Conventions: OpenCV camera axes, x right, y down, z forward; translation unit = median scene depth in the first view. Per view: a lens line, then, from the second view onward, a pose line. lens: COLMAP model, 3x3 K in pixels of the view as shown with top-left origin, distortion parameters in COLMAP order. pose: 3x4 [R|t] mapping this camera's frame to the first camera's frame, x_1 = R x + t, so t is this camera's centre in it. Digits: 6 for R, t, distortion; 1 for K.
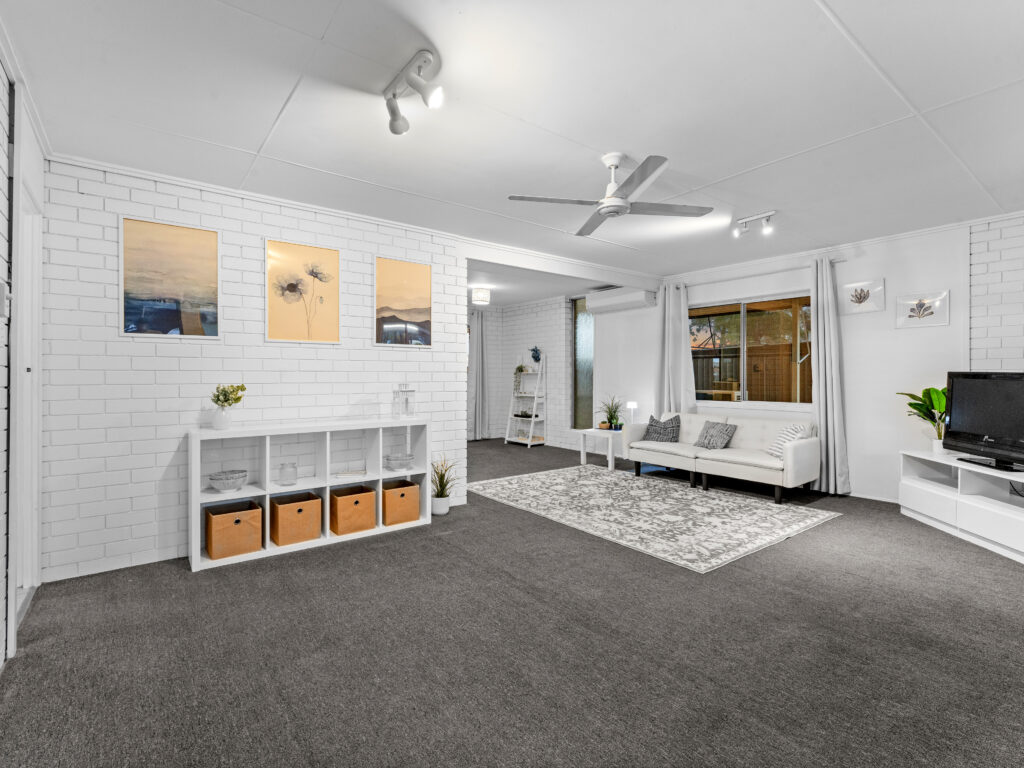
lens RADIAL K [[491.0, 0, 509.2], [0, 491.0, 377.1], [0, 0, 1]] dist [-0.000300, 0.000205]
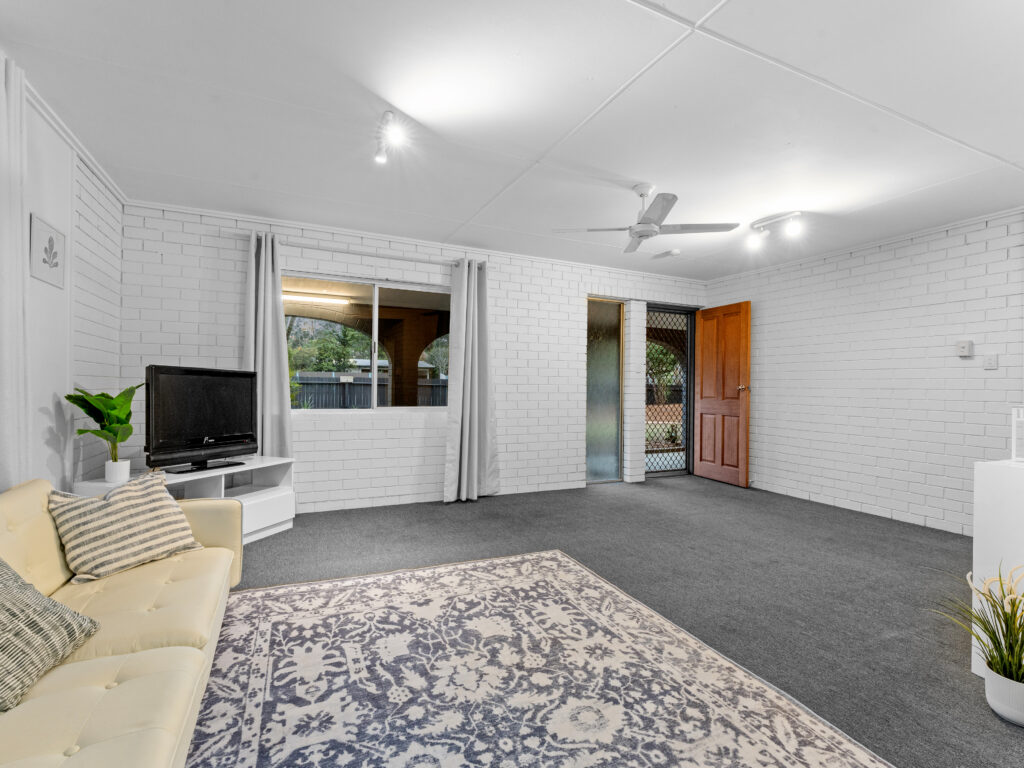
lens RADIAL K [[491.0, 0, 509.2], [0, 491.0, 377.1], [0, 0, 1]] dist [-0.000300, 0.000205]
pose [[-0.977292, -0.009283, 0.211695, 0.201402], [-0.012955, 0.999789, -0.015963, 0.013048], [-0.211502, -0.018343, -0.977206, 1.630520]]
